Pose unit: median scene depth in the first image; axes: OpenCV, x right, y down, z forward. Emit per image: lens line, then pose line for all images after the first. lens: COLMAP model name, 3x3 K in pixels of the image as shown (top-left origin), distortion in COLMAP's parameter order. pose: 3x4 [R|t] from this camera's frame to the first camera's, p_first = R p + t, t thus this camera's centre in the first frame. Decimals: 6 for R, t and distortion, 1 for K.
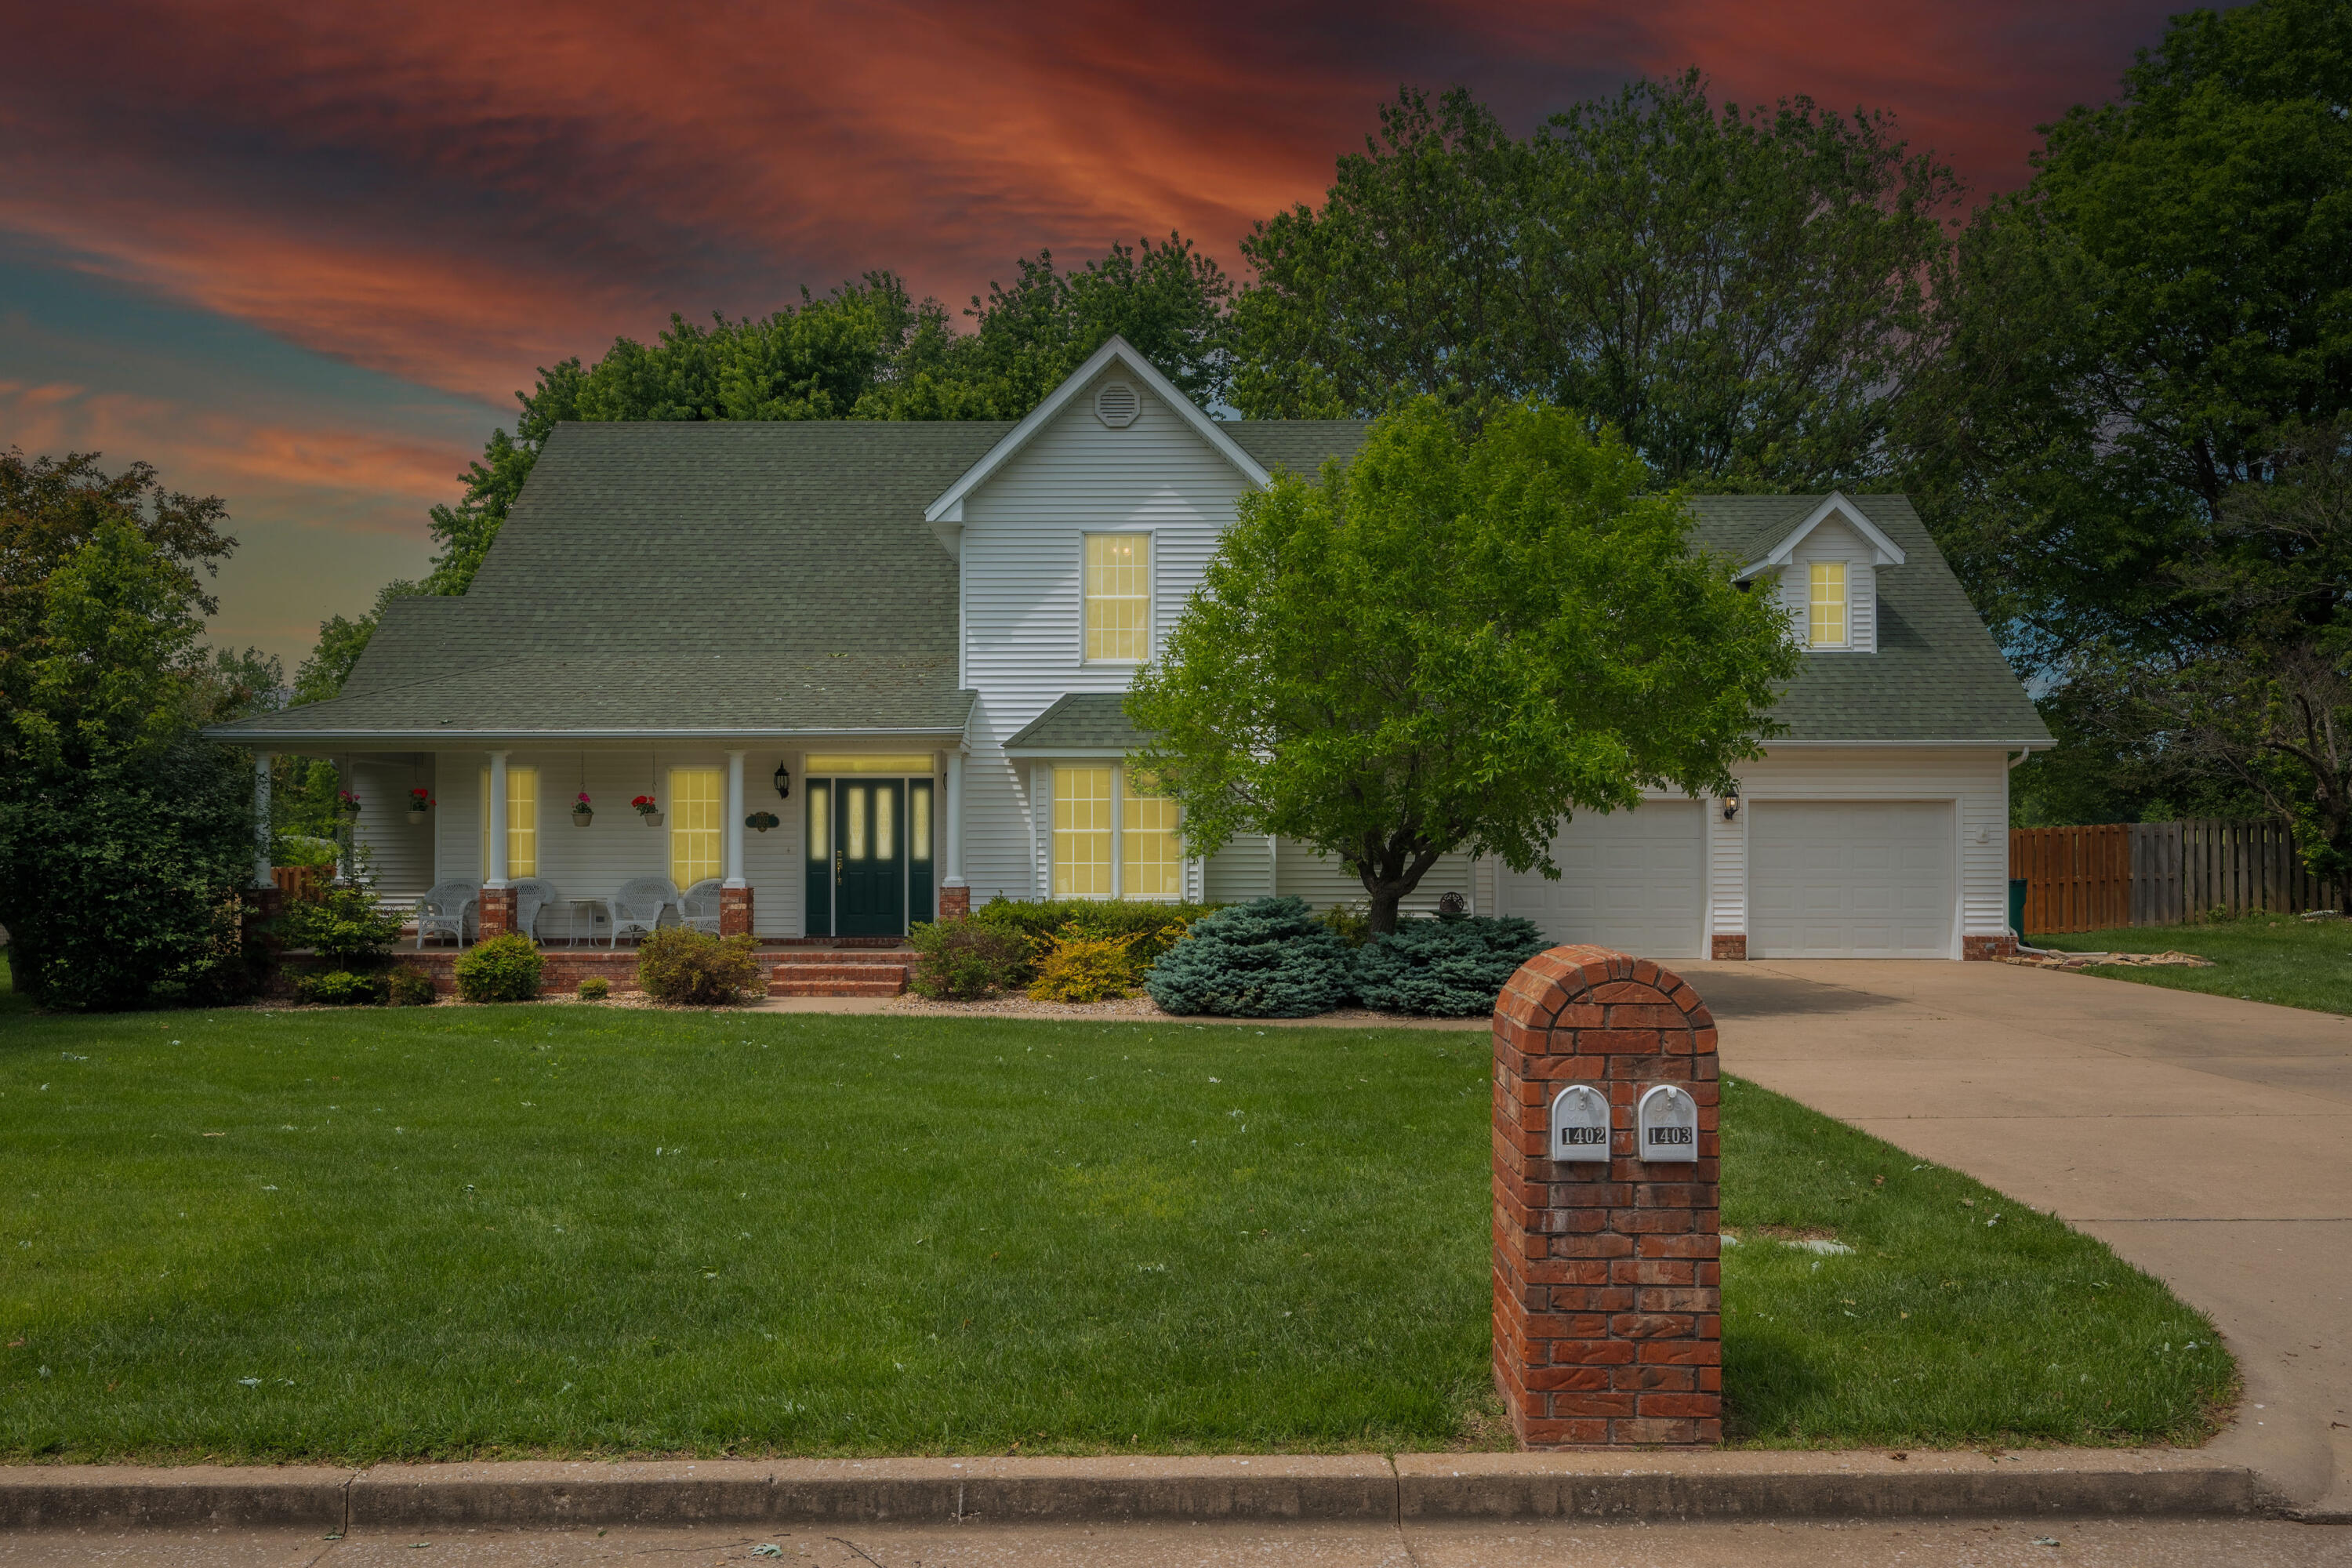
lens RADIAL K [[1830.8, 0, 1169.4], [0, 1830.8, 837.2], [0, 0, 1]] dist [0.002843, 0.004339]
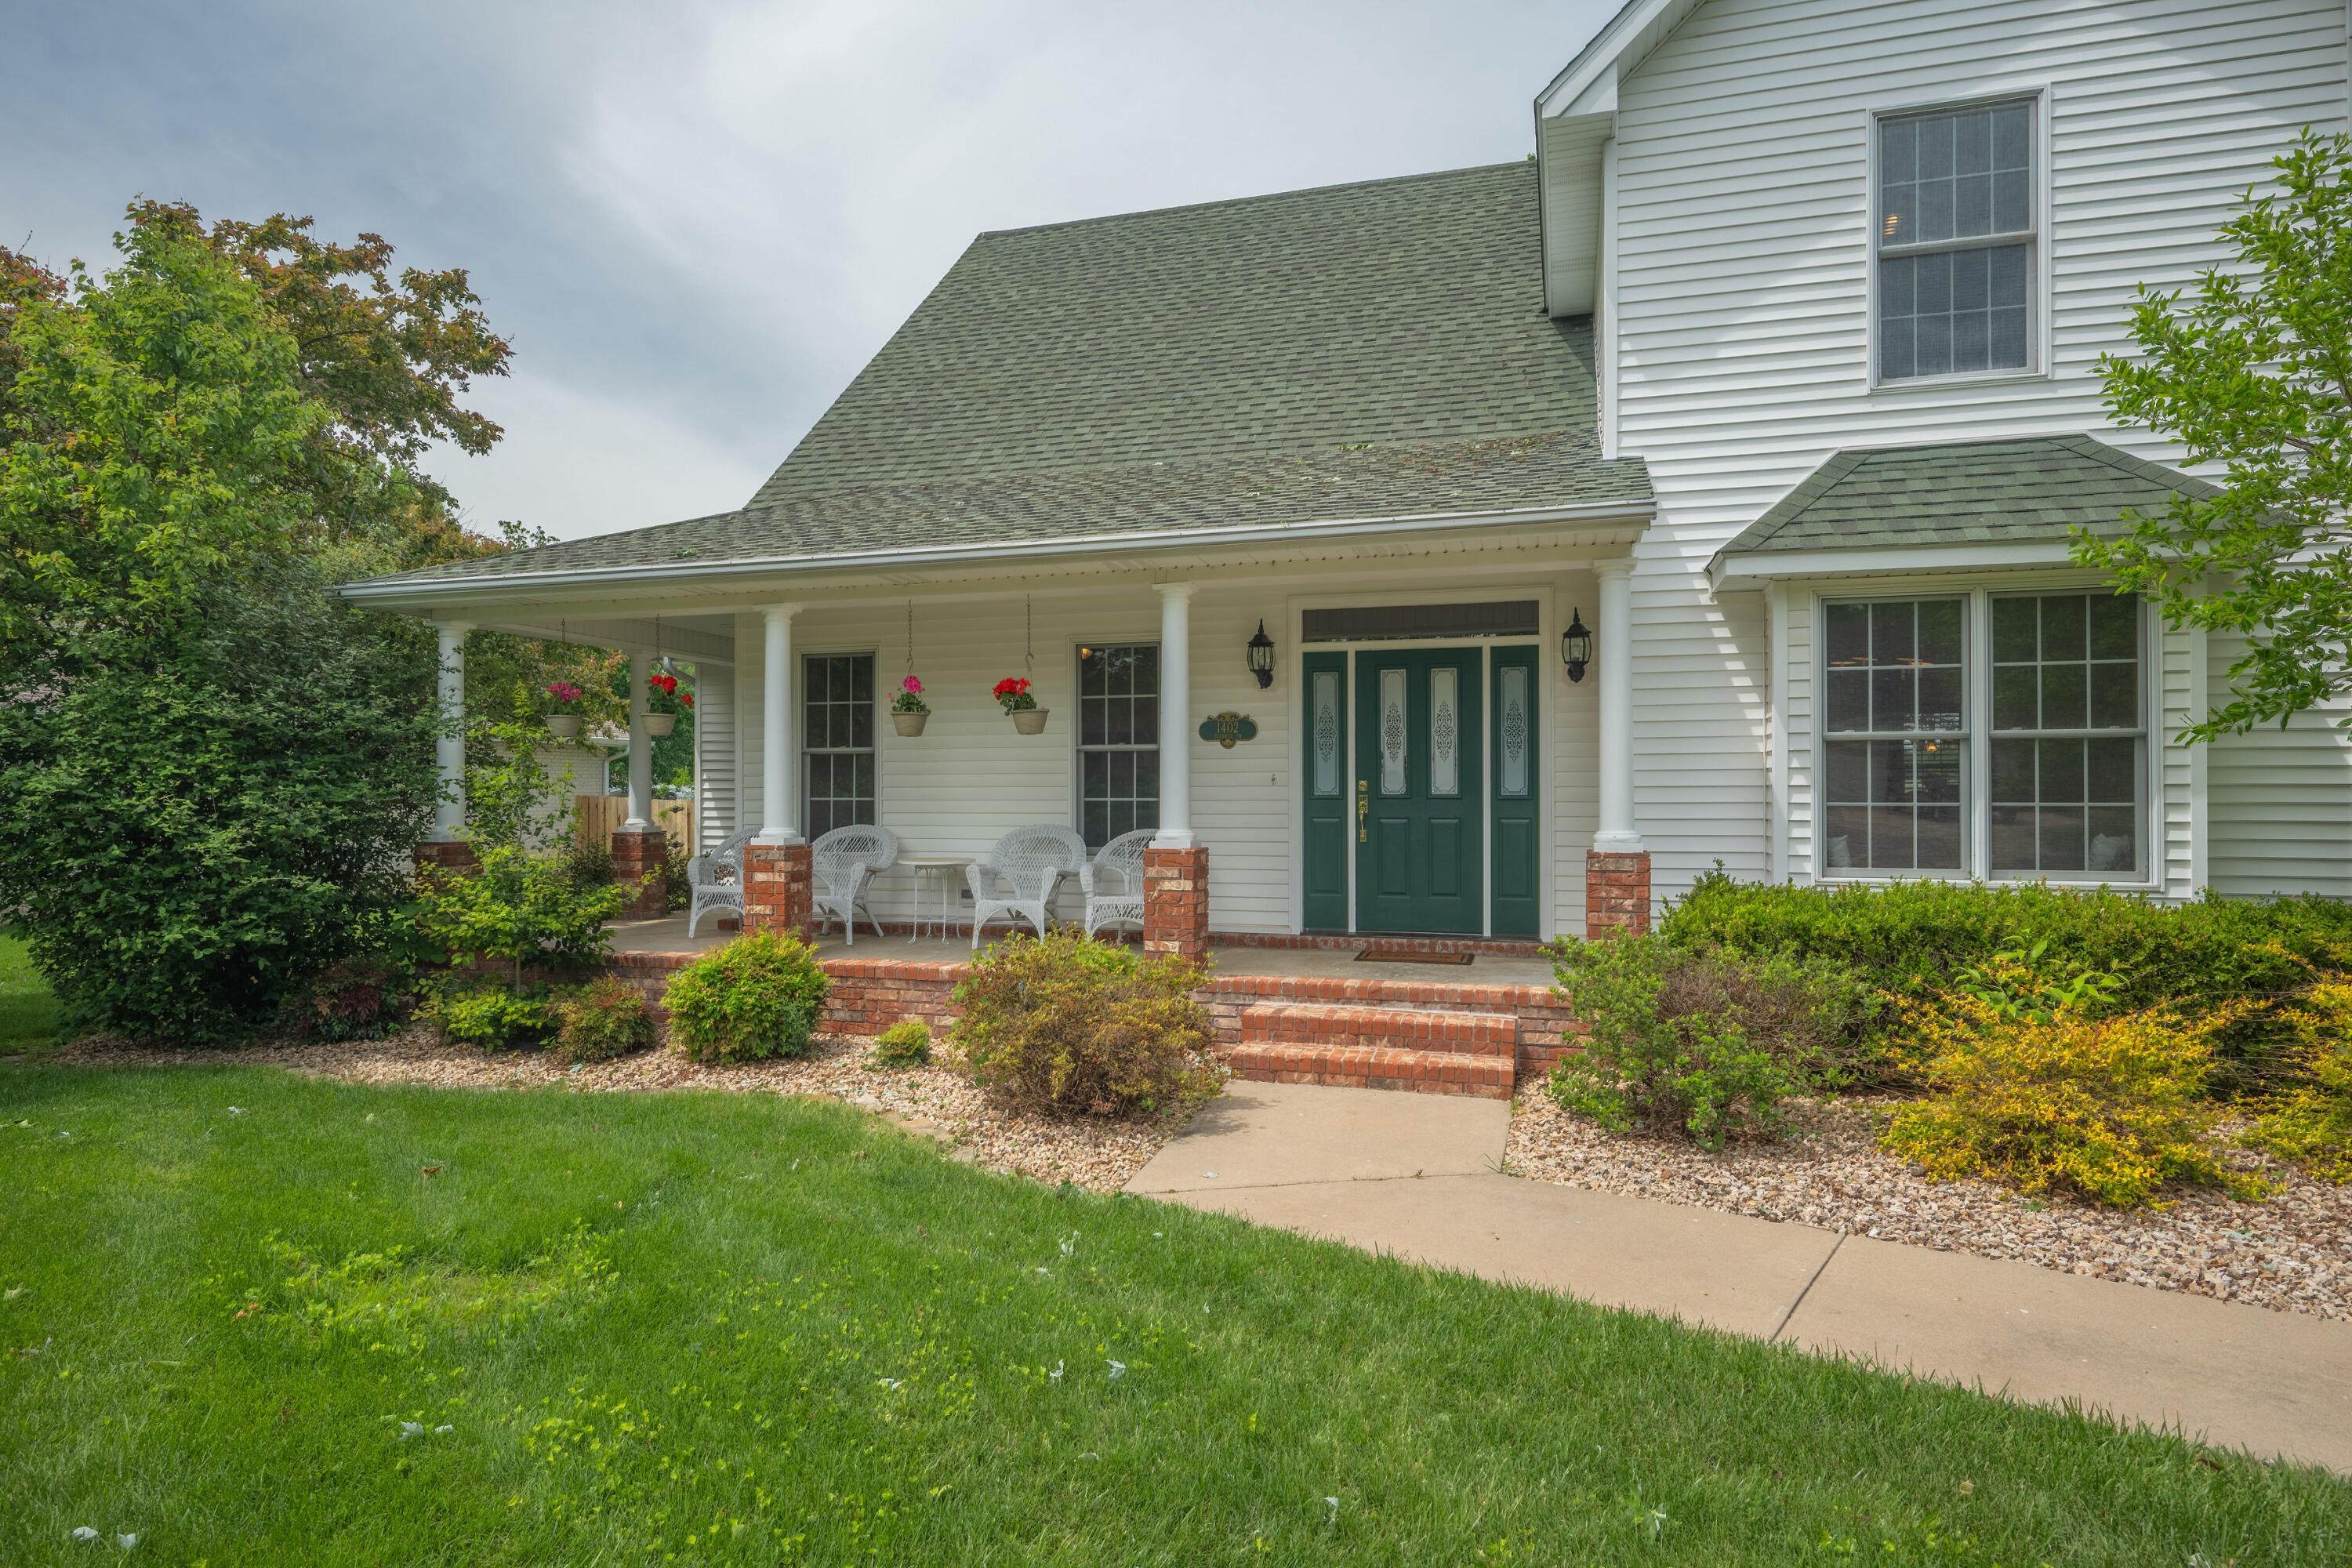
lens RADIAL K [[1277.1, 0, 1176.0], [0, 1277.1, 784.0], [0, 0, 1]] dist [-0.000626, -0.000511]
pose [[0.960822, -0.001342, -0.277162, -0.134854], [0.000610, 0.999996, -0.002730, 0.010157], [0.277165, 0.002454, 0.960819, 0.648039]]
